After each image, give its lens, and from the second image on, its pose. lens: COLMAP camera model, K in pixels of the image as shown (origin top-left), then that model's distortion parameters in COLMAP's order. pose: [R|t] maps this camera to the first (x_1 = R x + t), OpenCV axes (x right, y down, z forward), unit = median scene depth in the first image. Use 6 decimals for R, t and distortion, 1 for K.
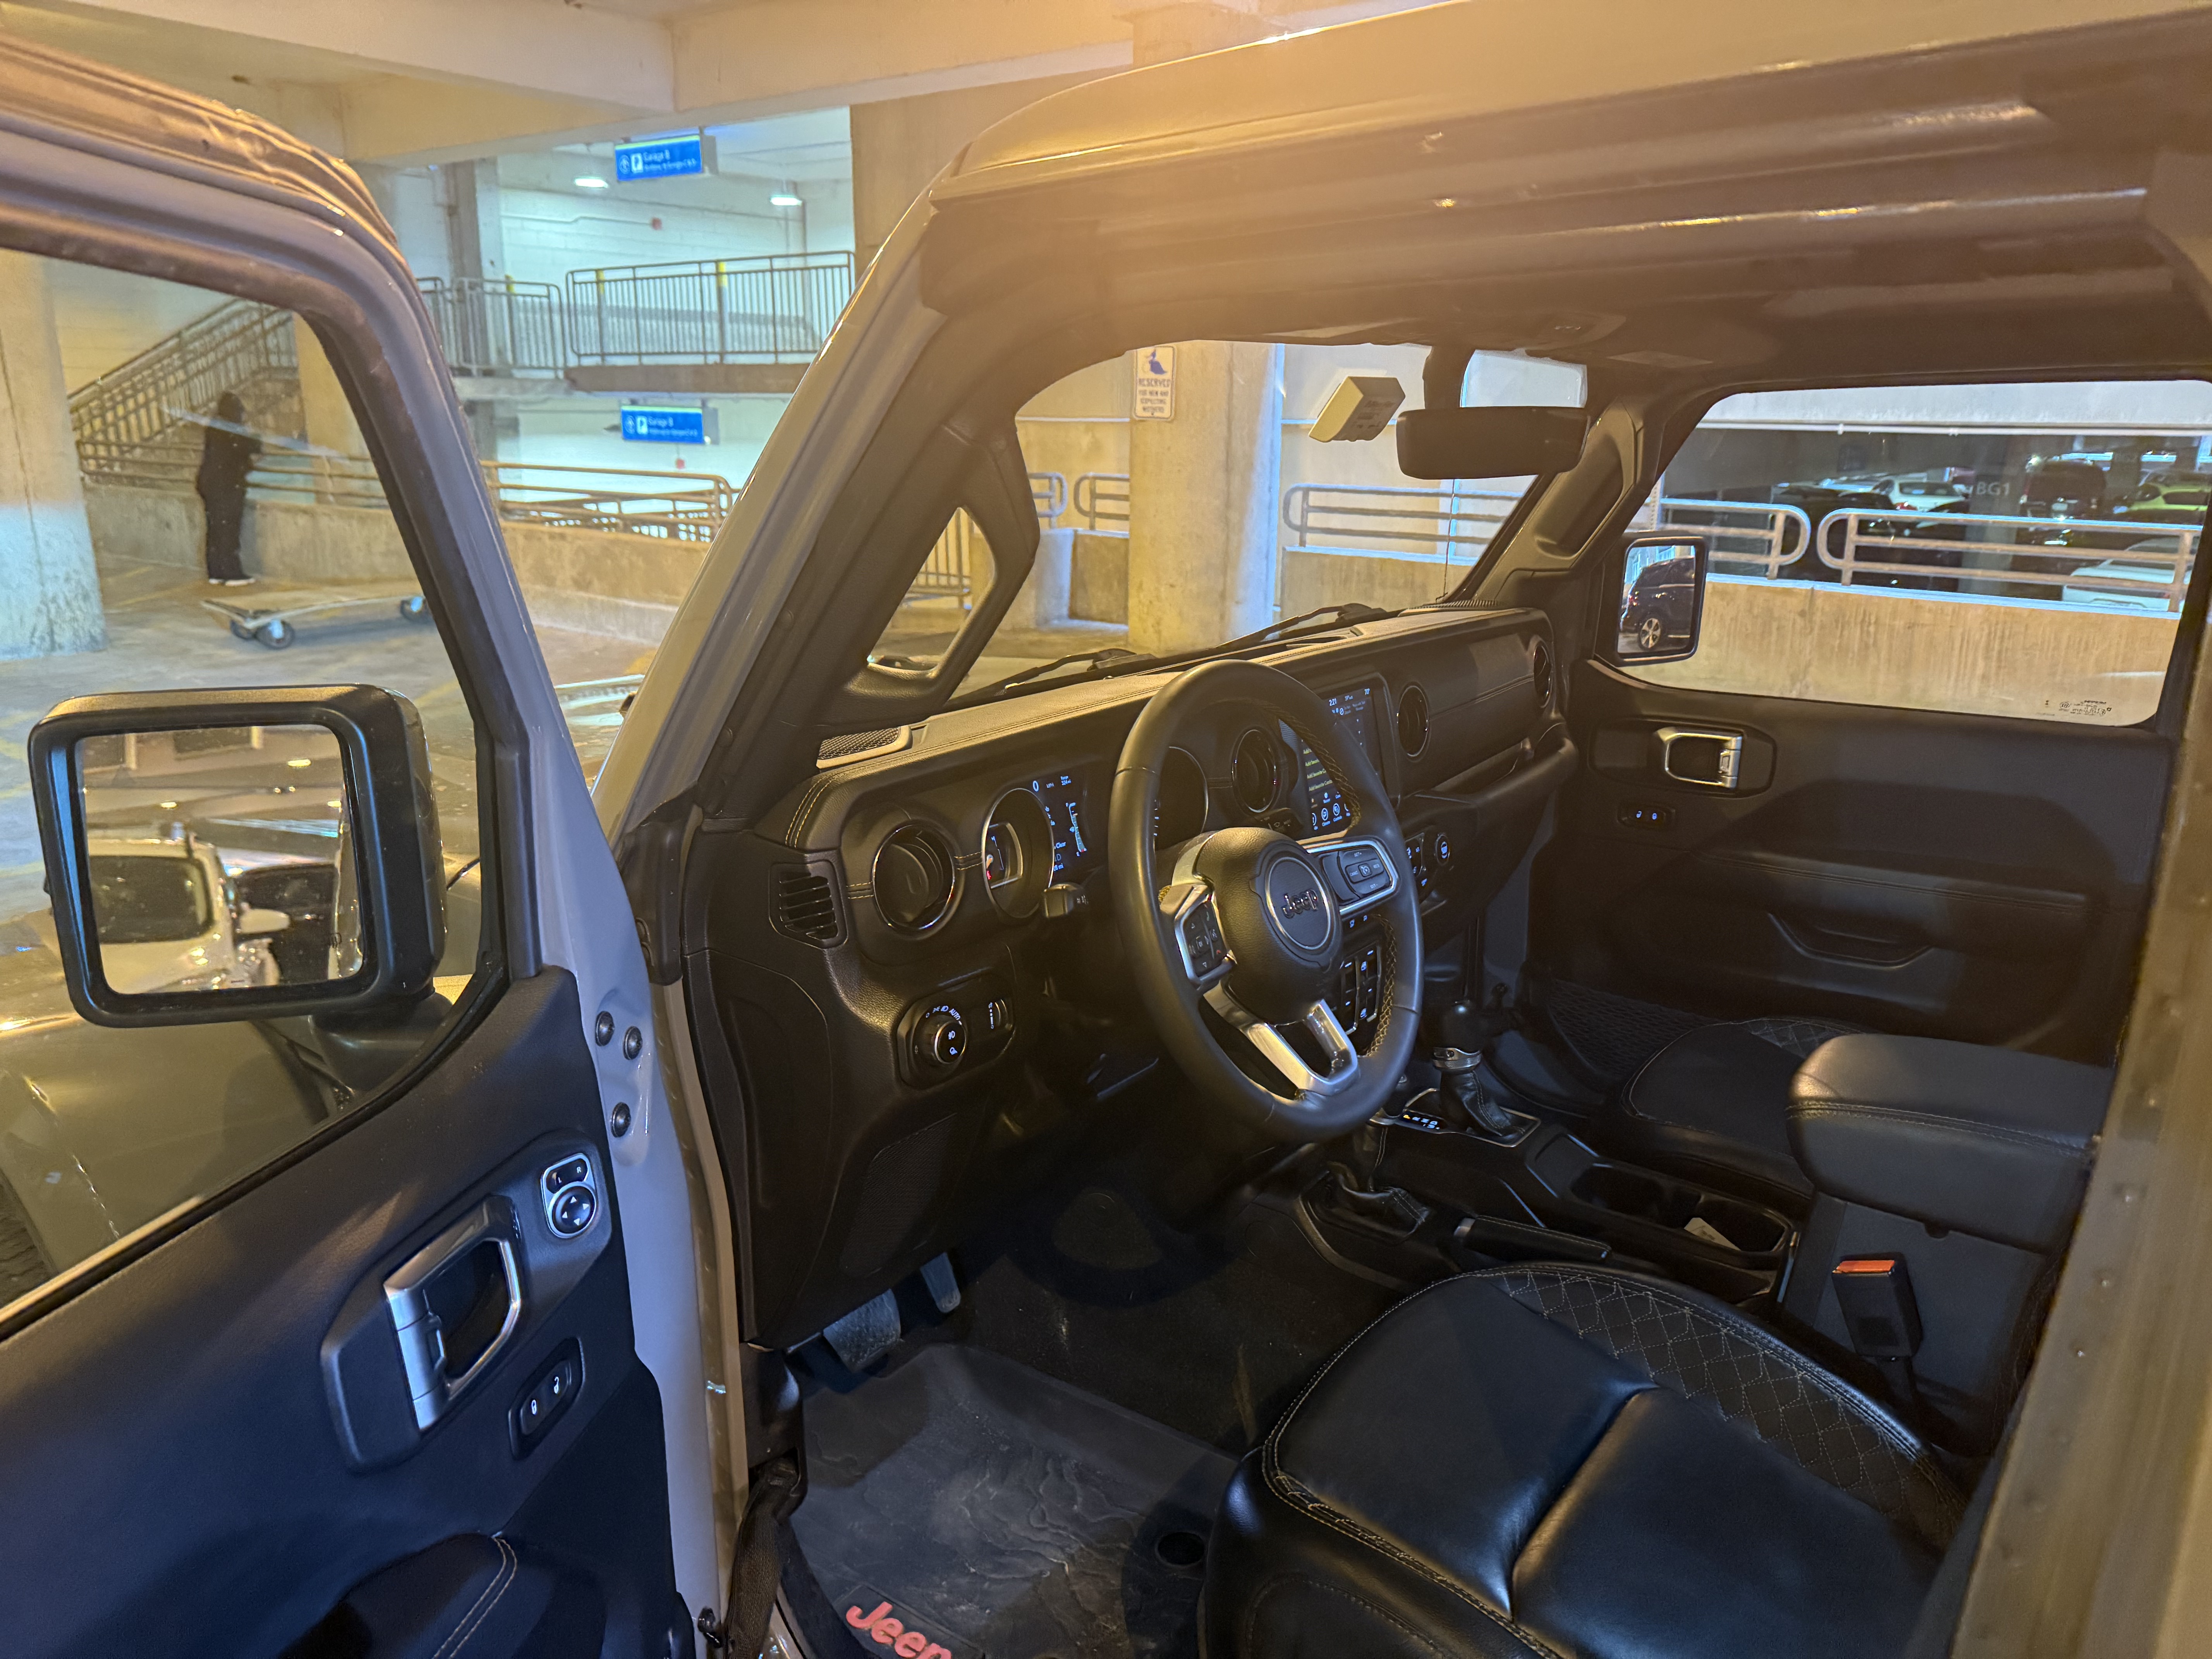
lens RADIAL K [[1574.3, 0, 1104.2], [0, 1574.3, 836.8], [0, 0, 1]] dist [0.017449, -0.017449]
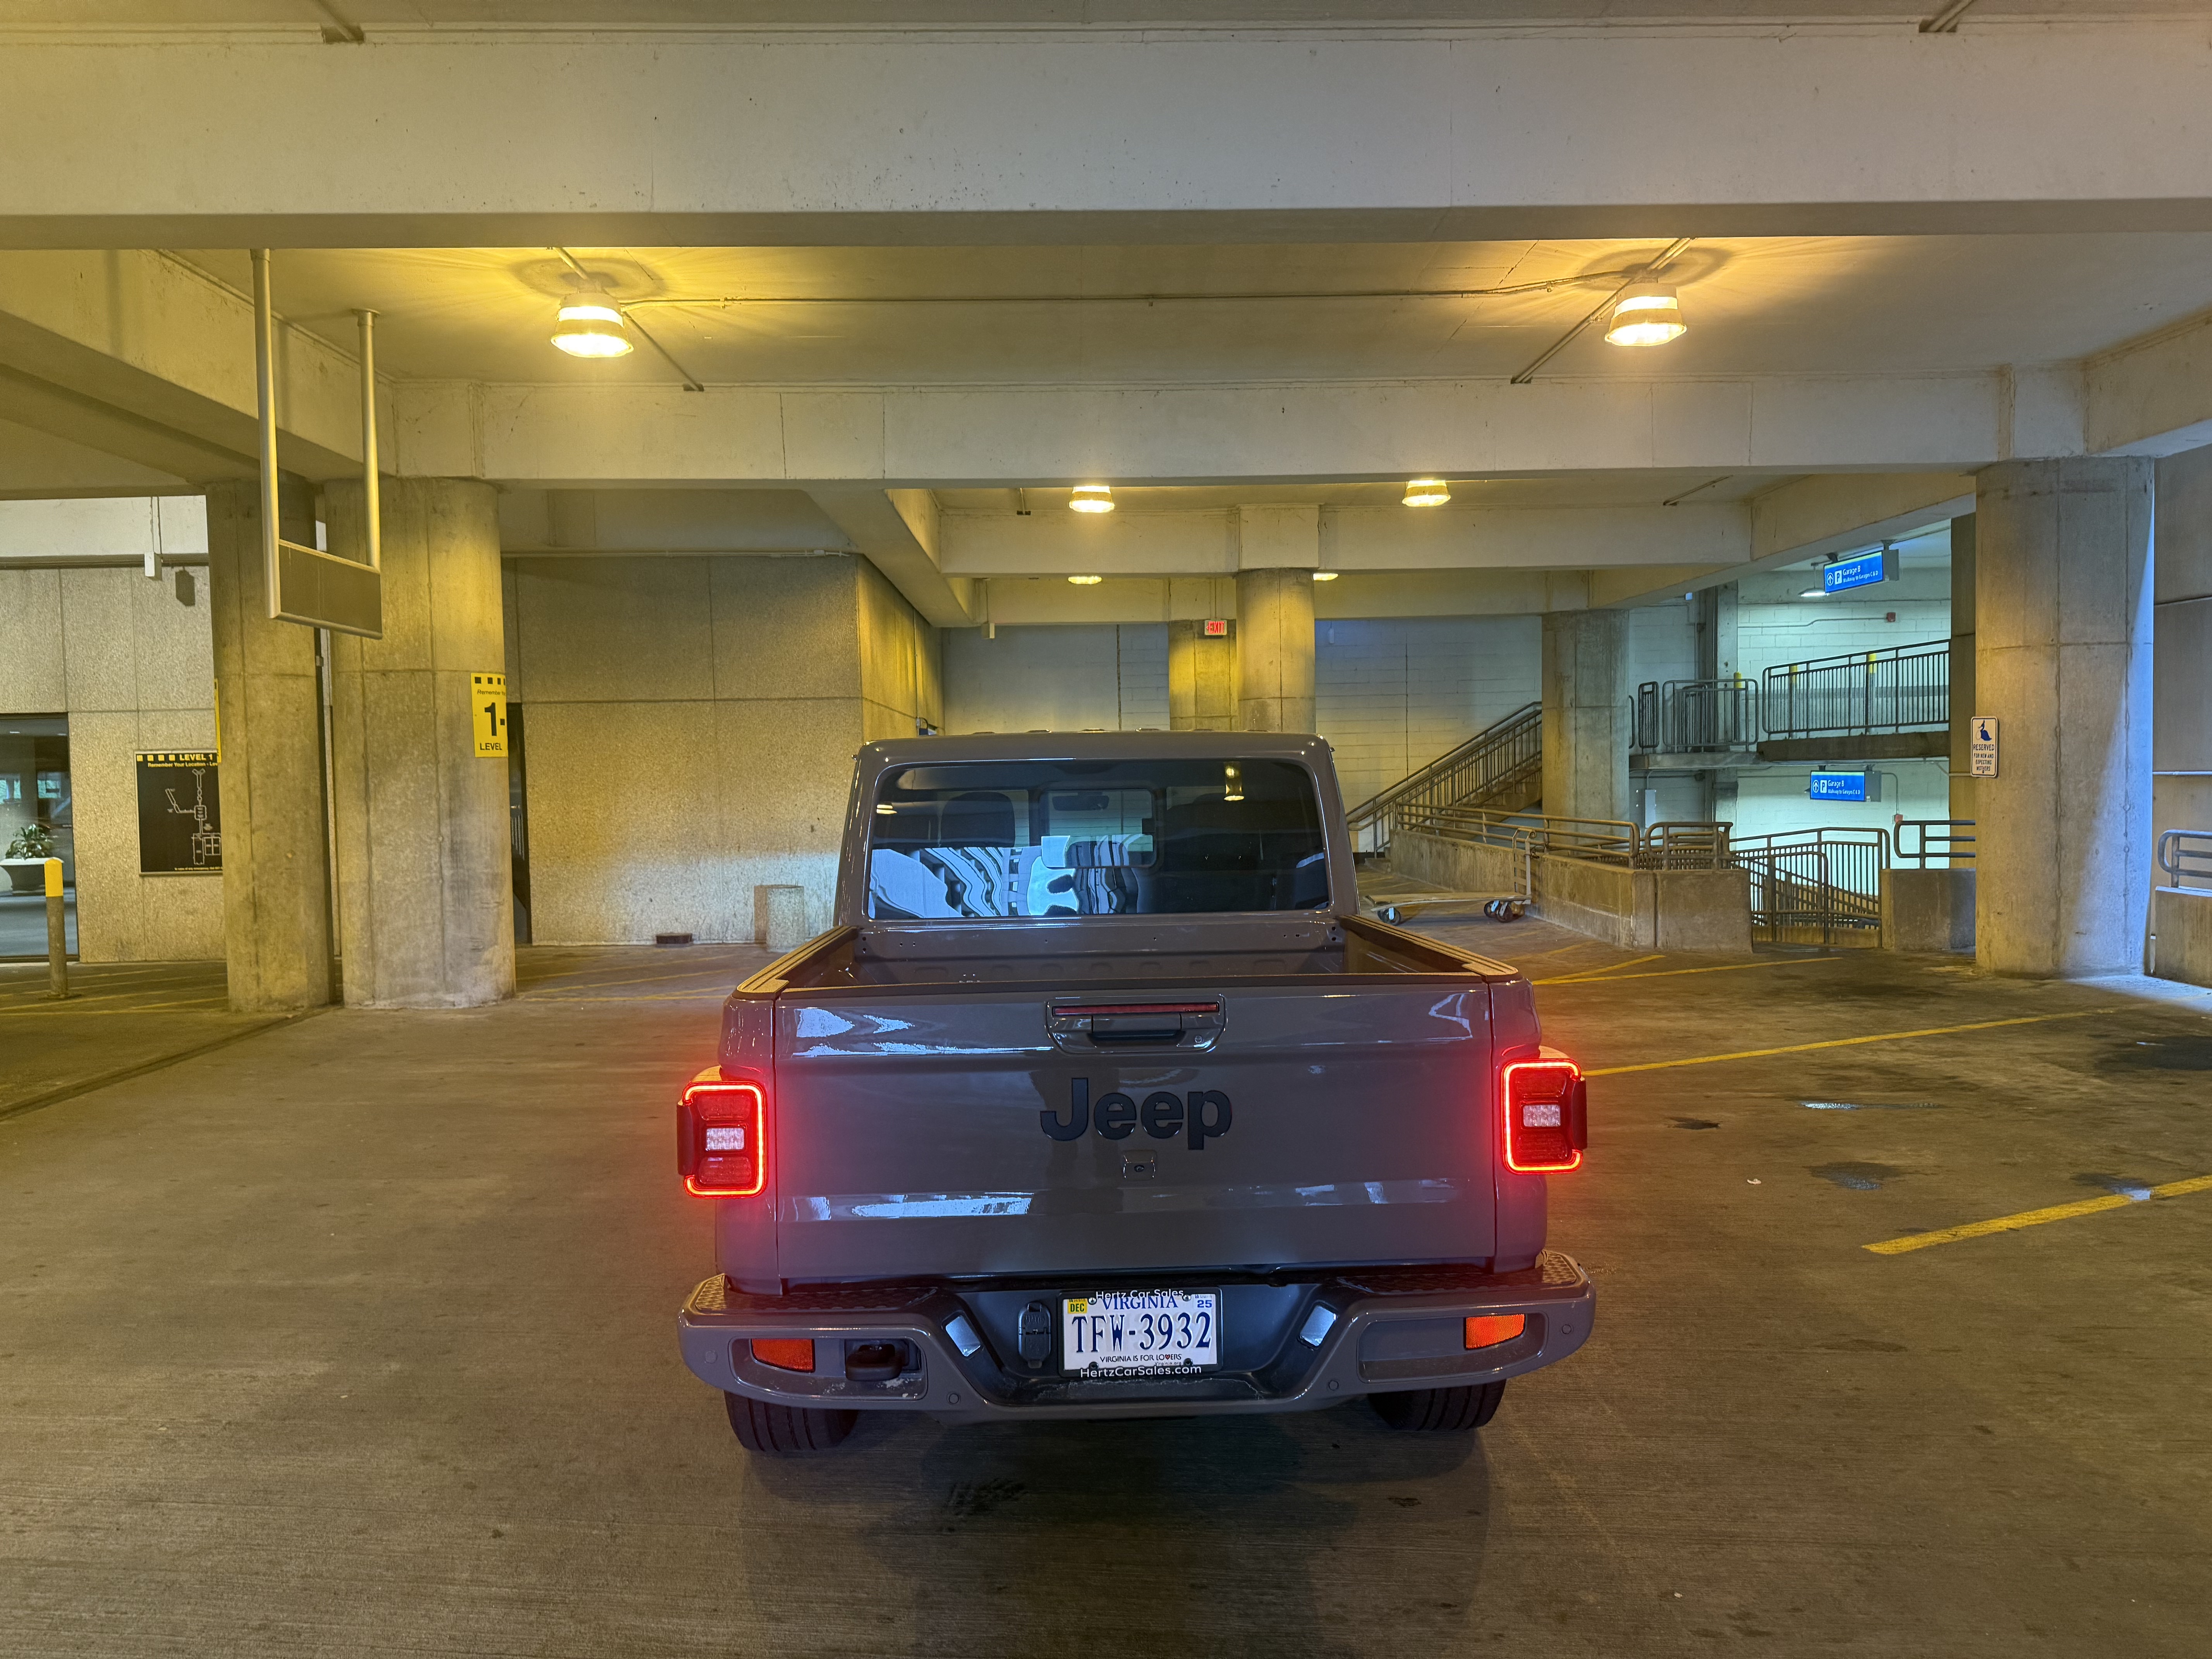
lens RADIAL K [[1574.3, 0, 1108.8], [0, 1574.3, 827.1], [0, 0, 1]] dist [0.017449, -0.017449]
pose [[0.639338, 0.003678, -0.768917, 0.327268], [-0.179881, 0.972956, -0.144912, 0.041783], [0.747590, 0.230961, 0.622709, -0.149595]]
